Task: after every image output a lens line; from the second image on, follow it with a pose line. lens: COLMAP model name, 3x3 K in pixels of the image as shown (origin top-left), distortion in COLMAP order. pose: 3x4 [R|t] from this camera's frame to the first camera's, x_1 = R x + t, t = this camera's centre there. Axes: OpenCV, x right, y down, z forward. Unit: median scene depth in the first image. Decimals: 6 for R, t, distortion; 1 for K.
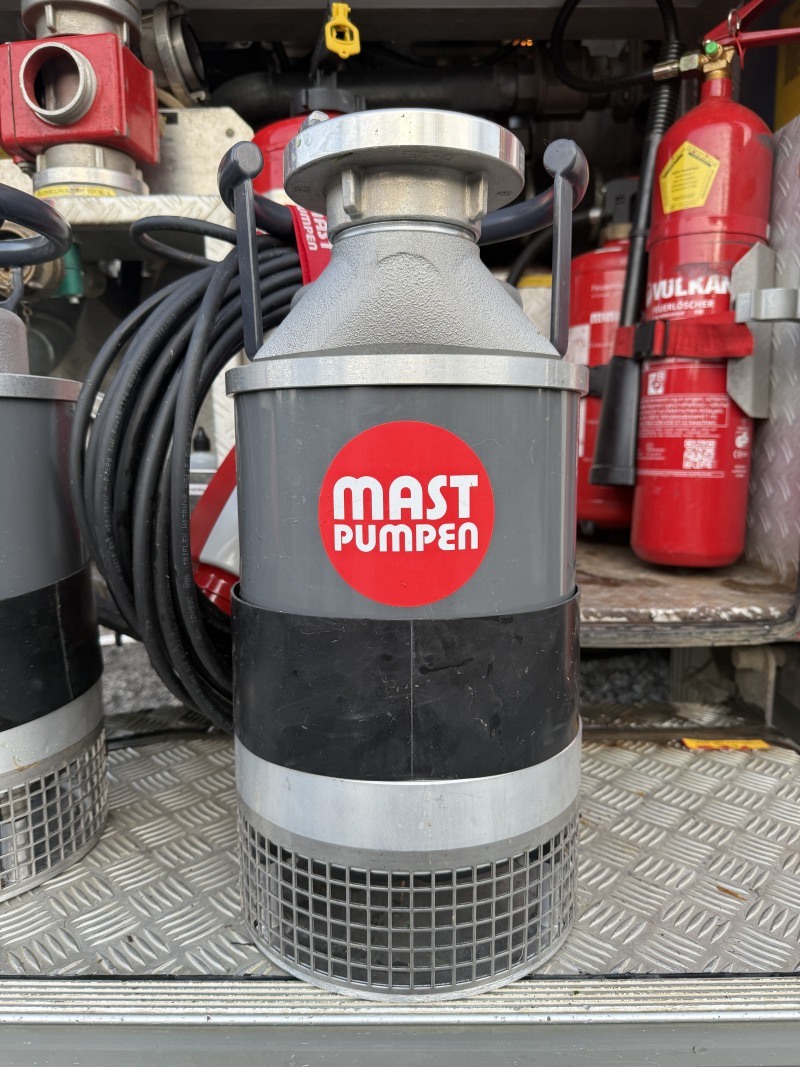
lens RADIAL K [[771.3, 0, 400.4], [0, 771.3, 528.1], [0, 0, 1]] dist [0.002654, 0.002330]
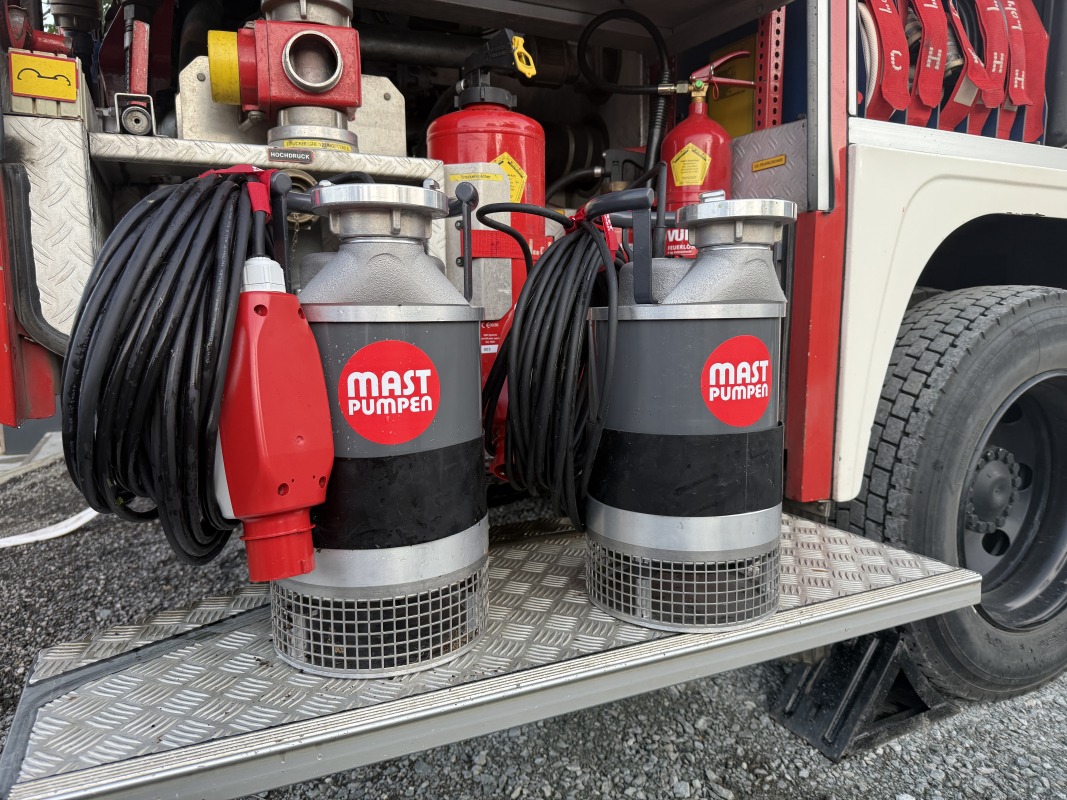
lens RADIAL K [[755.0, 0, 520.9], [0, 755.0, 399.3], [0, 0, 1]] dist [0.096074, -0.131713]
pose [[0.904179, -0.051143, 0.424080, -0.672110], [0.052840, 0.998573, 0.007764, -0.007653], [-0.423872, 0.015388, 0.905591, -0.276872]]
